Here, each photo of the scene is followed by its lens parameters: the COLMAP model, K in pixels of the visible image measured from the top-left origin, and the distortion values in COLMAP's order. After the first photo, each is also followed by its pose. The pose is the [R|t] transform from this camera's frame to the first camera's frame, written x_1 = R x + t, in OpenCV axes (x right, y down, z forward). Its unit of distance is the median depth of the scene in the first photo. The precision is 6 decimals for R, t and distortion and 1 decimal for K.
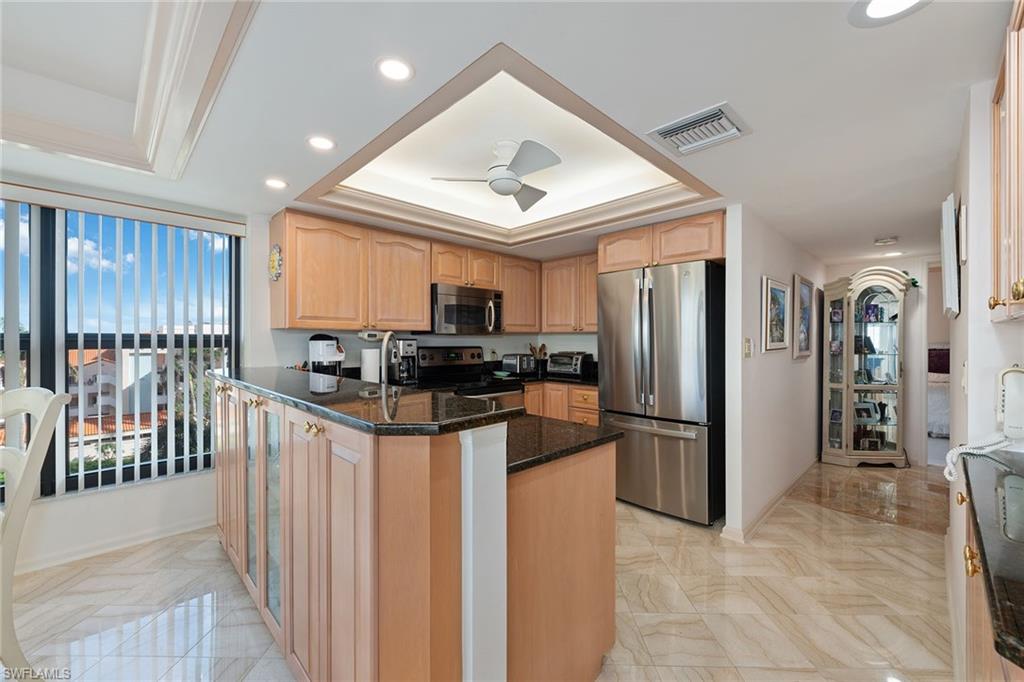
lens RADIAL K [[423.3, 0, 514.2], [0, 423.3, 345.7], [0, 0, 1]] dist [0.020389, 0.000122]
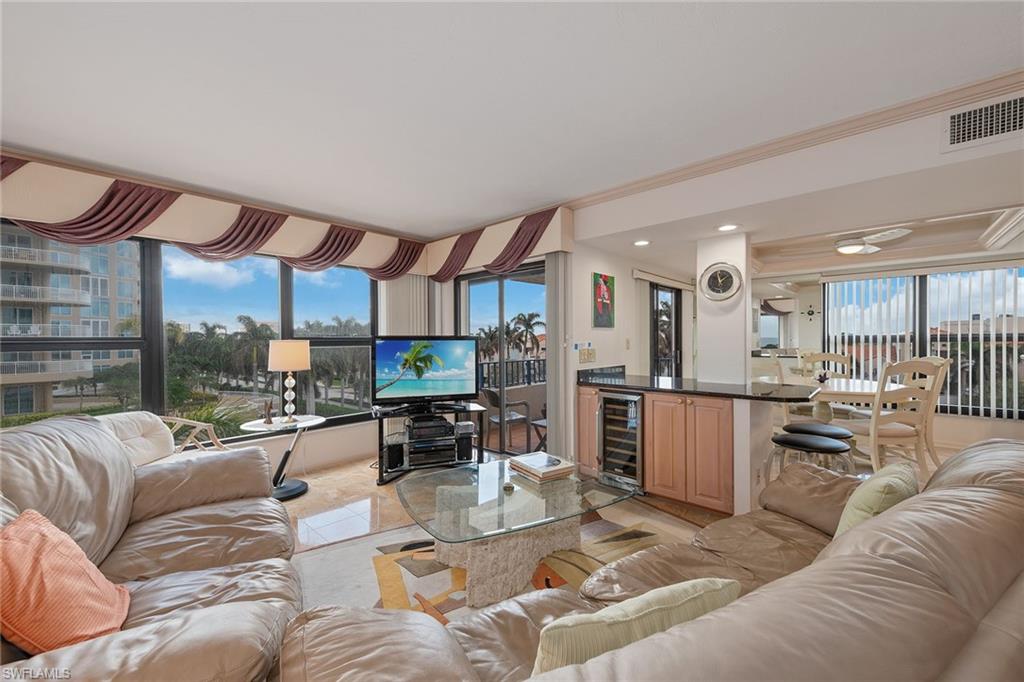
lens RADIAL K [[406.5, 0, 474.1], [0, 406.5, 342.9], [0, 0, 1]] dist [-0.000779, 0.000016]
pose [[0.026192, -0.000474, -0.999657, 0.765316], [0.001651, 0.999999, -0.000431, 0.010471], [0.999656, -0.001639, 0.026193, -1.115641]]
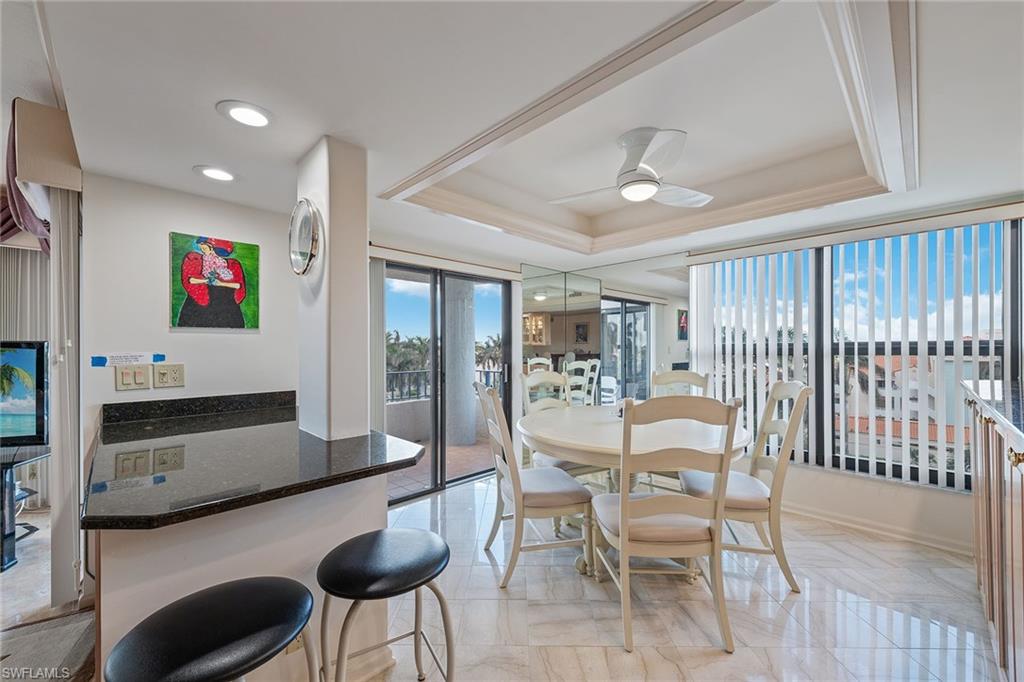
lens RADIAL K [[398.6, 0, 497.7], [0, 398.6, 345.5], [0, 0, 1]] dist [0.014476, -0.000005]
pose [[-0.000046, -0.013728, -0.999906, 0.153438], [-0.004505, 0.999896, -0.013727, 0.000214], [0.999990, 0.004504, -0.000108, 0.013898]]
